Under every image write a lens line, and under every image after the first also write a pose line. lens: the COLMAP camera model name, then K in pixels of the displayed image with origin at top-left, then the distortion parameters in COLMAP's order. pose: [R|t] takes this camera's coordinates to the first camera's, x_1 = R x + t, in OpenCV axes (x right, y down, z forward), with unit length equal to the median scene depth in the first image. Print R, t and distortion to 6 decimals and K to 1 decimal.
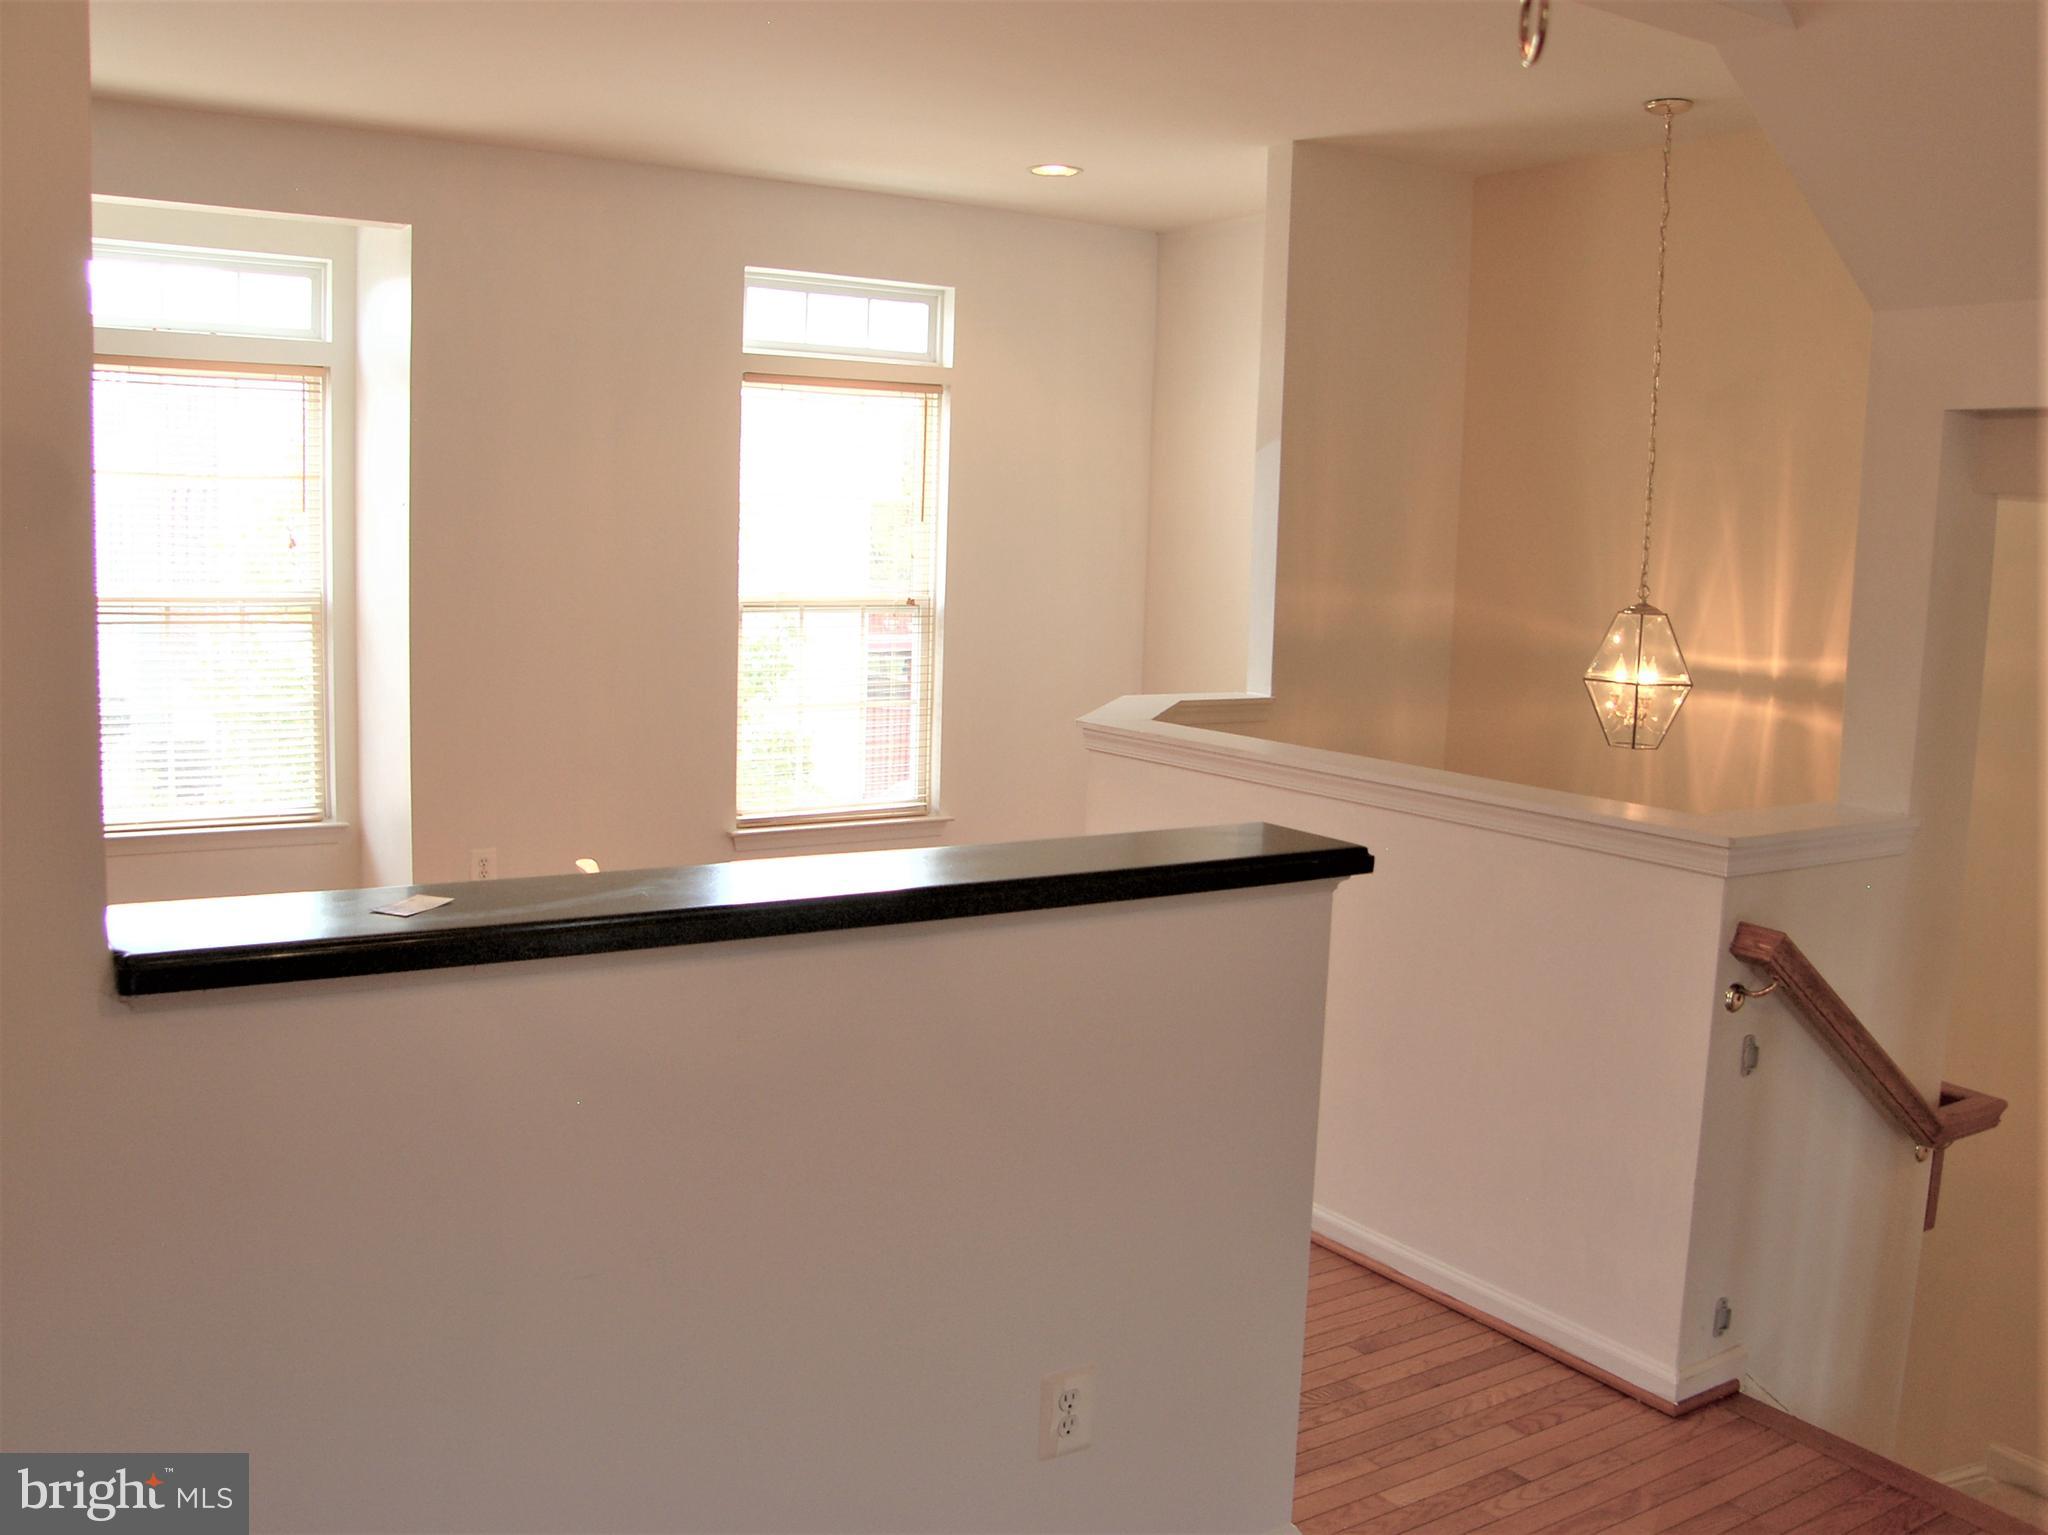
lens RADIAL K [[1853.9, 0, 1082.6], [0, 1853.9, 766.8], [0, 0, 1]] dist [-0.182246, 0.122206]
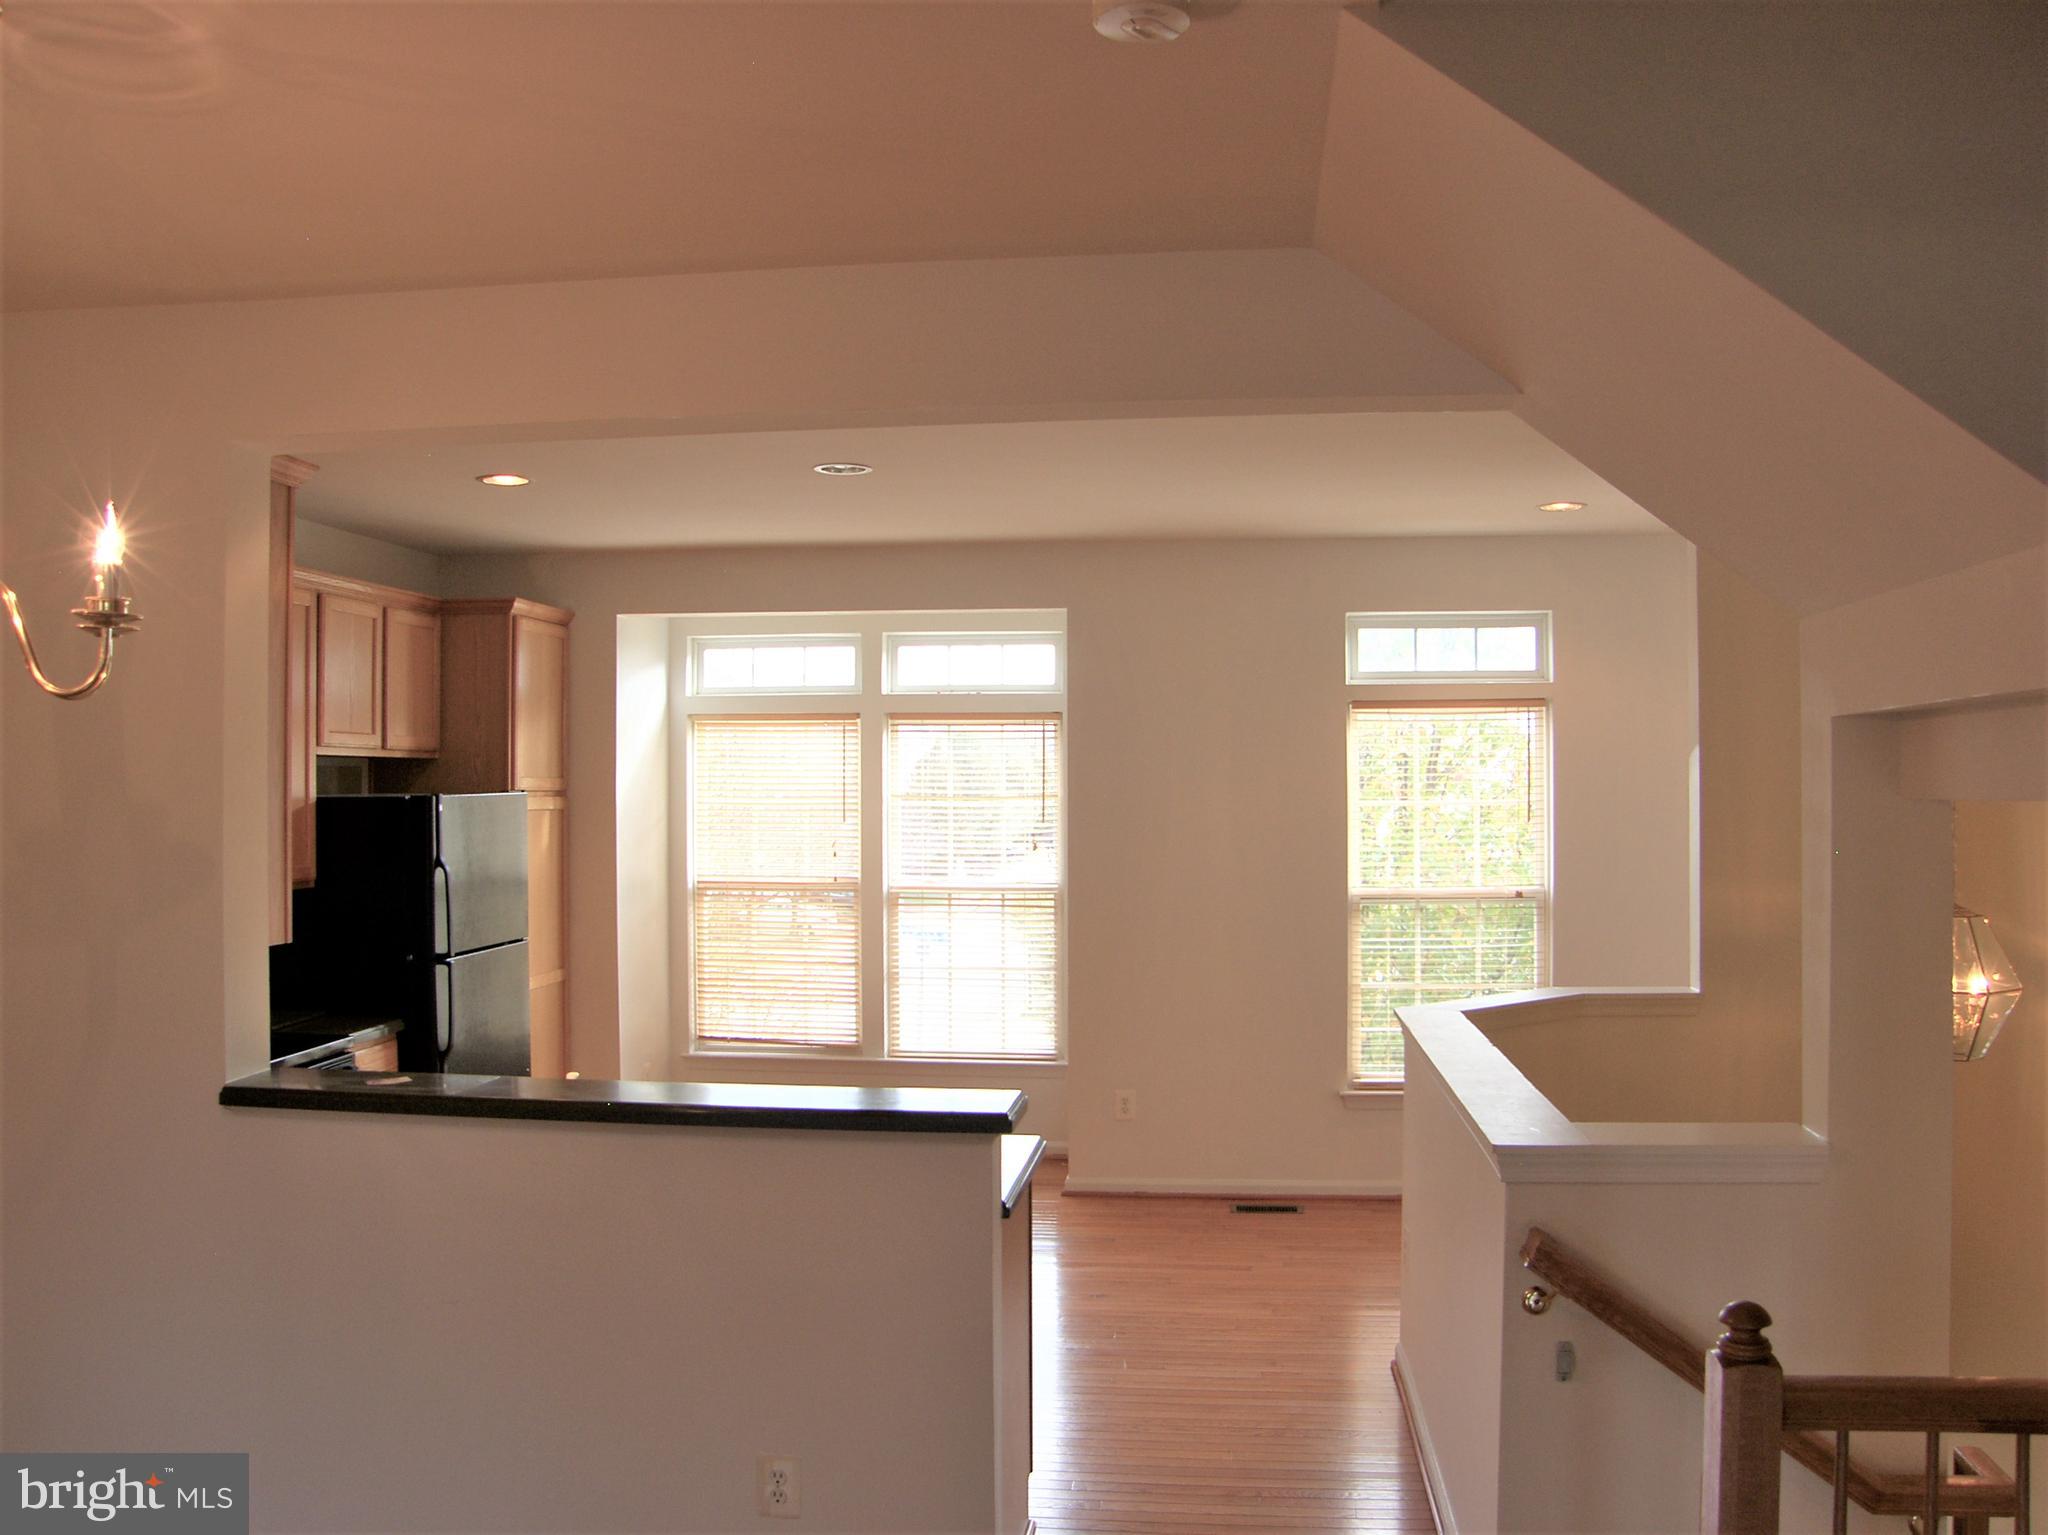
lens RADIAL K [[1768.3, 0, 1024.0], [0, 1768.3, 767.5], [0, 0, 1]] dist [-0.173587, 0.106267]
pose [[0.755392, -0.041296, -0.653970, 0.400926], [-0.055746, 0.990344, -0.126928, -0.016772], [0.652897, 0.132336, 0.745796, 0.017802]]
